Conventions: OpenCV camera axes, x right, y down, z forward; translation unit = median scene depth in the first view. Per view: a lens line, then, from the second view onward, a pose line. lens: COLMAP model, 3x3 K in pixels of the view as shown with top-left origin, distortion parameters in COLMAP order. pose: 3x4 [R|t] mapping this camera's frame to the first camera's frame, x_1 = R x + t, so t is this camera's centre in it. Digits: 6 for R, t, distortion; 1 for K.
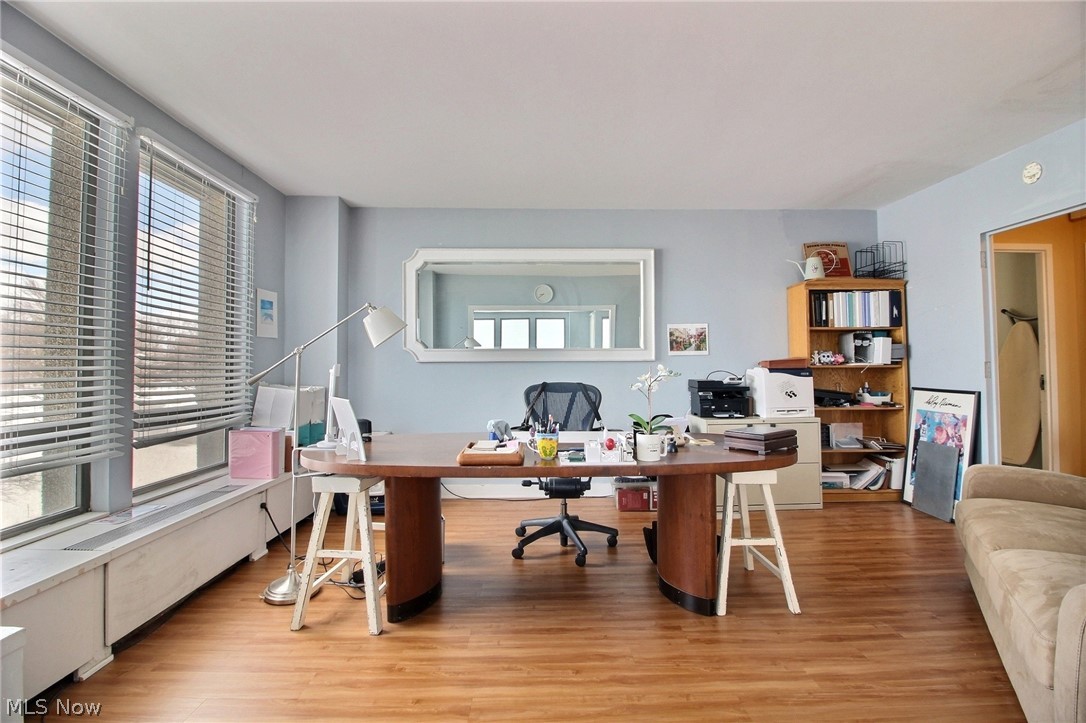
lens RADIAL K [[503.7, 0, 544.9], [0, 503.7, 349.9], [0, 0, 1]] dist [-0.001451, -0.012838]
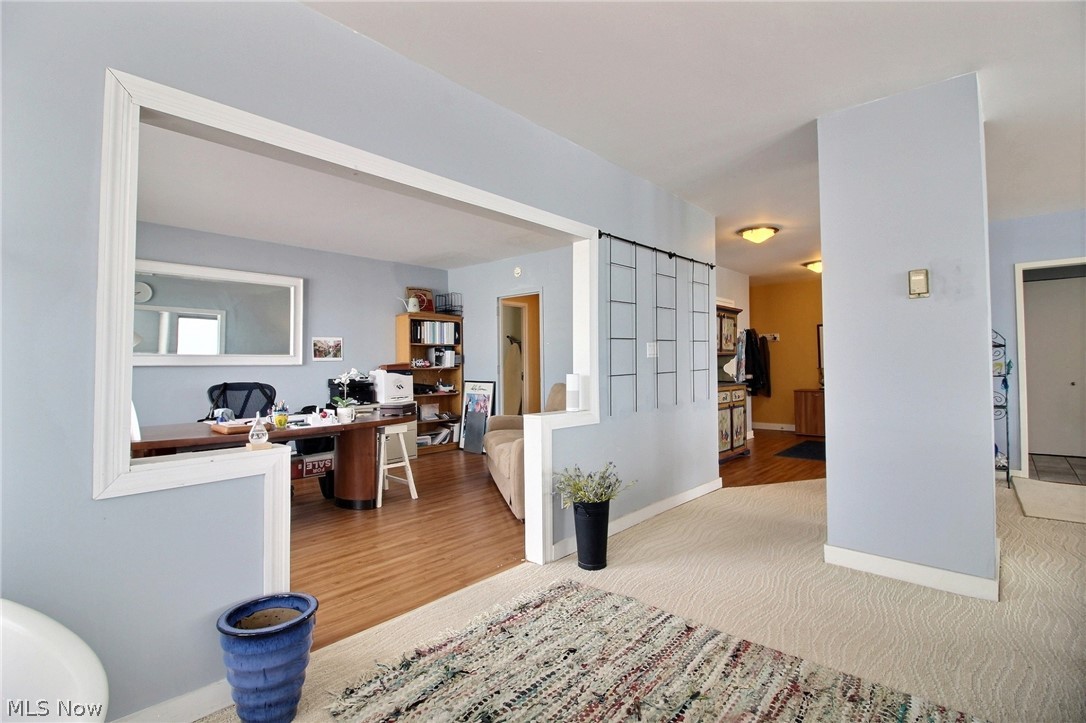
lens RADIAL K [[503.7, 0, 544.9], [0, 503.7, 349.9], [0, 0, 1]] dist [-0.001451, -0.012838]
pose [[0.695986, 0.020304, 0.717768, -0.296036], [-0.015914, 0.999791, -0.012851, -0.011344], [-0.717879, -0.002478, 0.696163, -0.371884]]
